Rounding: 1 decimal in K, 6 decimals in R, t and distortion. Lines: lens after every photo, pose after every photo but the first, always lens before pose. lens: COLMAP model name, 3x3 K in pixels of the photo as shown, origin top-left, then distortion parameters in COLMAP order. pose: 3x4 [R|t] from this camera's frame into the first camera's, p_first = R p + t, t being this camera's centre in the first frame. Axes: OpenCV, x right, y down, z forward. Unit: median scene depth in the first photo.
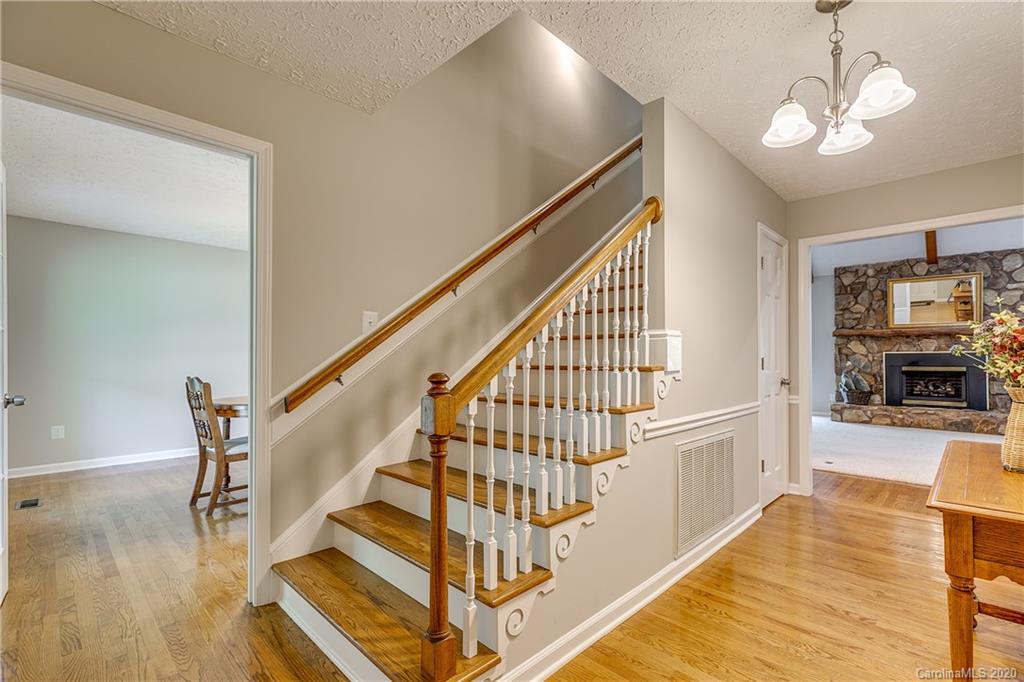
lens RADIAL K [[464.4, 0, 511.5], [0, 464.4, 352.5], [0, 0, 1]] dist [-0.000101, -0.000111]
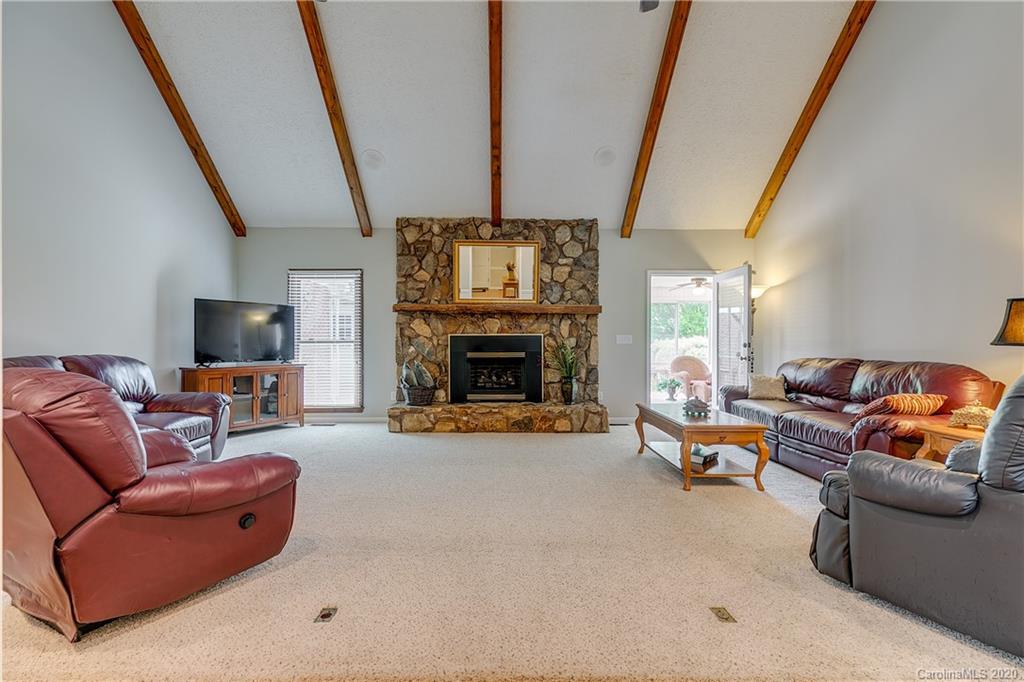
lens RADIAL K [[474.8, 0, 512.0], [0, 474.8, 341.0], [0, 0, 1]] dist [0.001132, 0.000210]
pose [[0.695171, 0.000704, 0.718844, 0.312406], [-0.008084, 0.999944, 0.006839, 0.004504], [-0.718799, -0.010565, 0.695137, 0.381838]]
